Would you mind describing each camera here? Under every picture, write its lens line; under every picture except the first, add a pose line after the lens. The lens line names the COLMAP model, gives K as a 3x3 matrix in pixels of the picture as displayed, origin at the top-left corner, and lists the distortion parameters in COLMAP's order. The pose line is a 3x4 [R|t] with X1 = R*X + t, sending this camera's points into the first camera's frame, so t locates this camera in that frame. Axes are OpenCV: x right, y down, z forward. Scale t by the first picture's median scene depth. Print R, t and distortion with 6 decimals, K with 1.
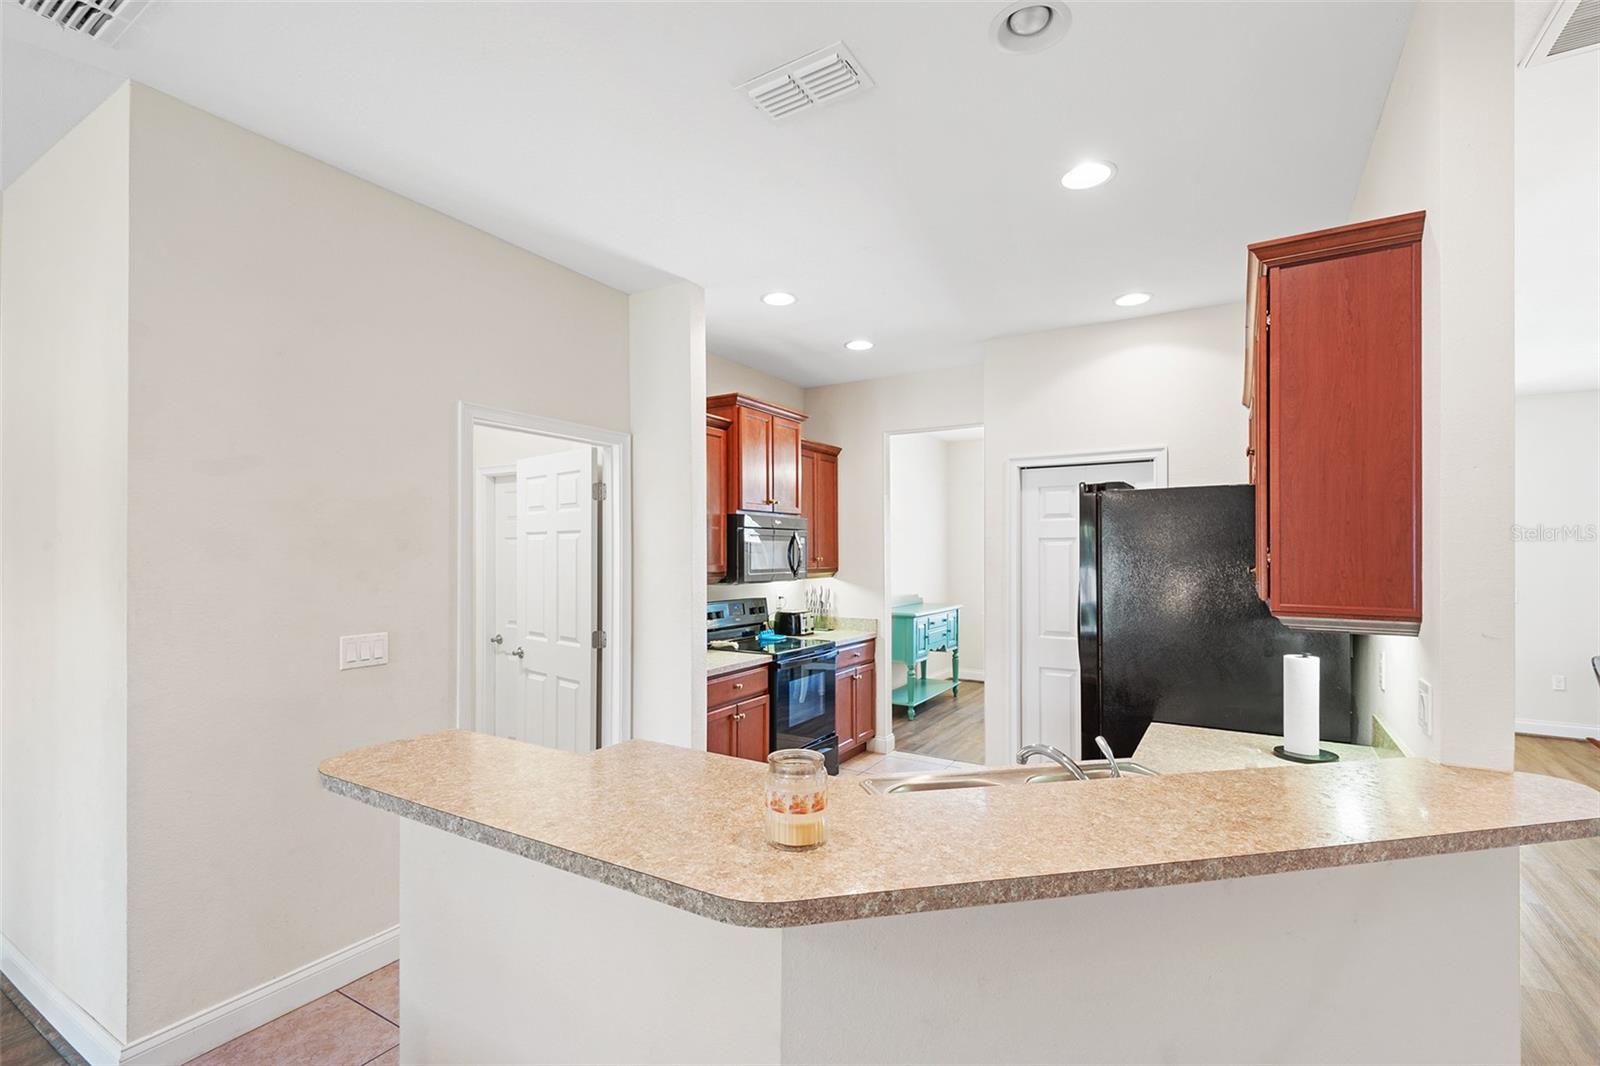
lens RADIAL K [[723.4, 0, 789.4], [0, 723.4, 548.6], [0, 0, 1]] dist [0.029053, -0.016573]
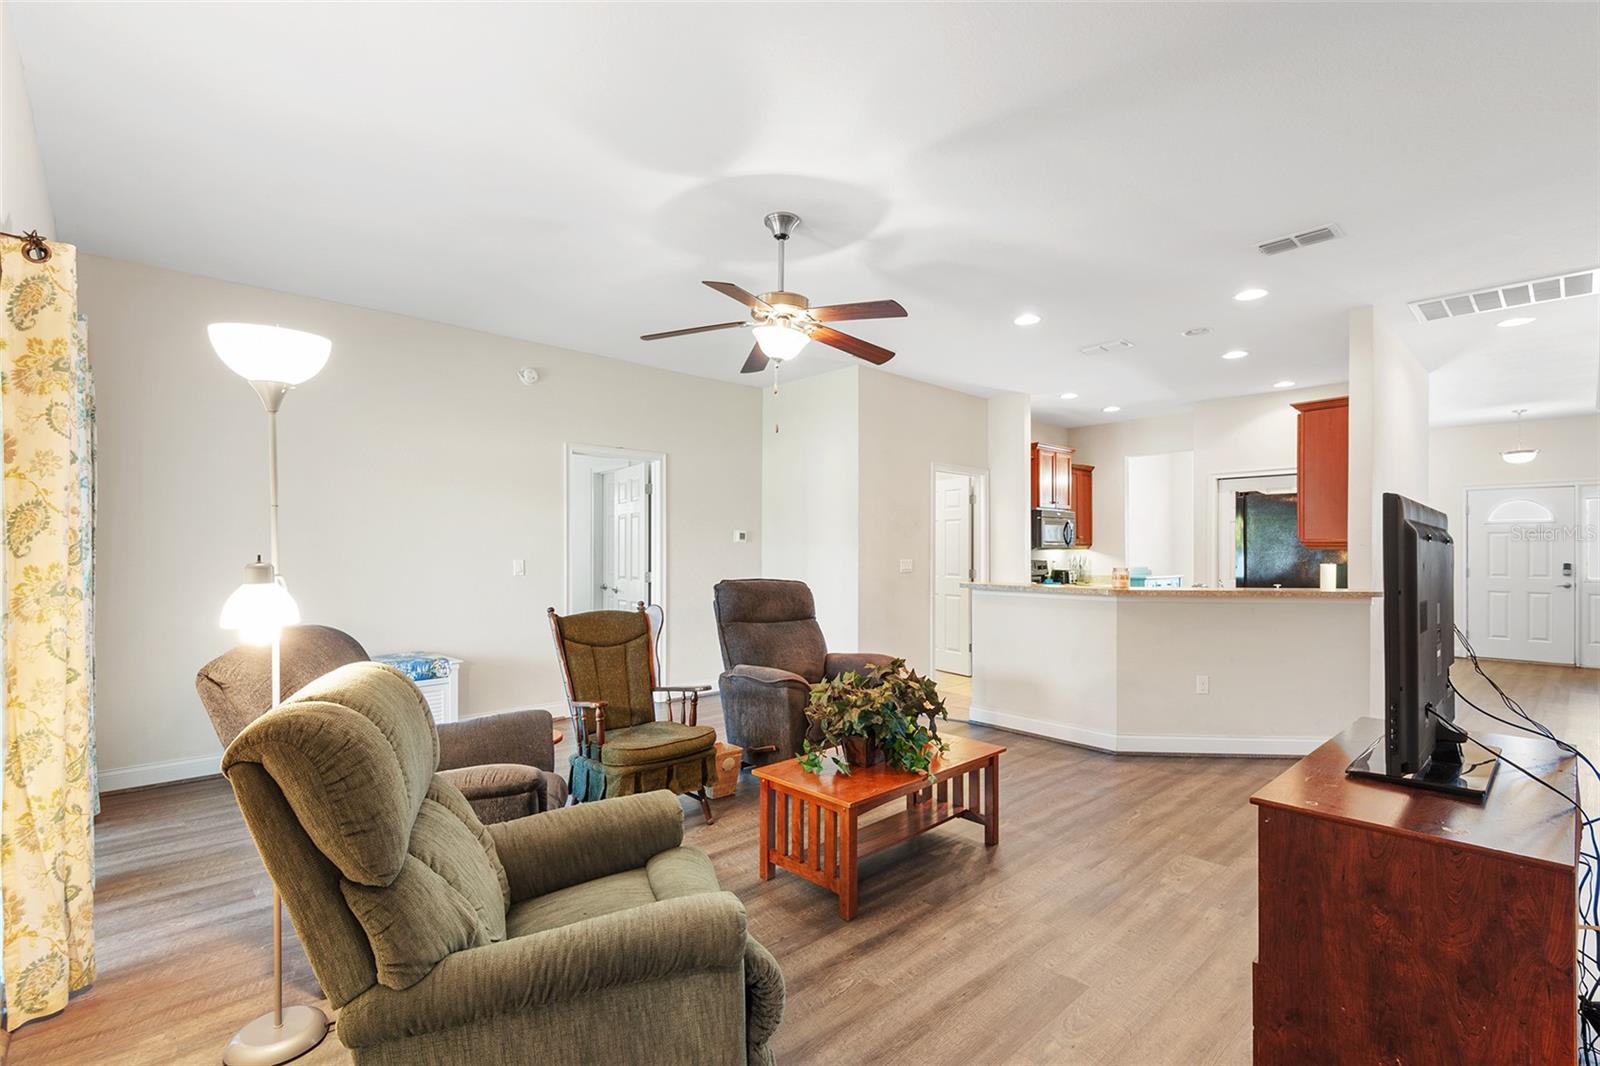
lens RADIAL K [[723.4, 0, 798.5], [0, 723.4, 553.3], [0, 0, 1]] dist [0.029053, -0.016573]
pose [[0.963279, 0.000011, -0.268504, -0.168974], [0.002442, 0.999958, 0.008799, 0.045154], [0.268493, -0.009132, 0.963238, -0.935623]]
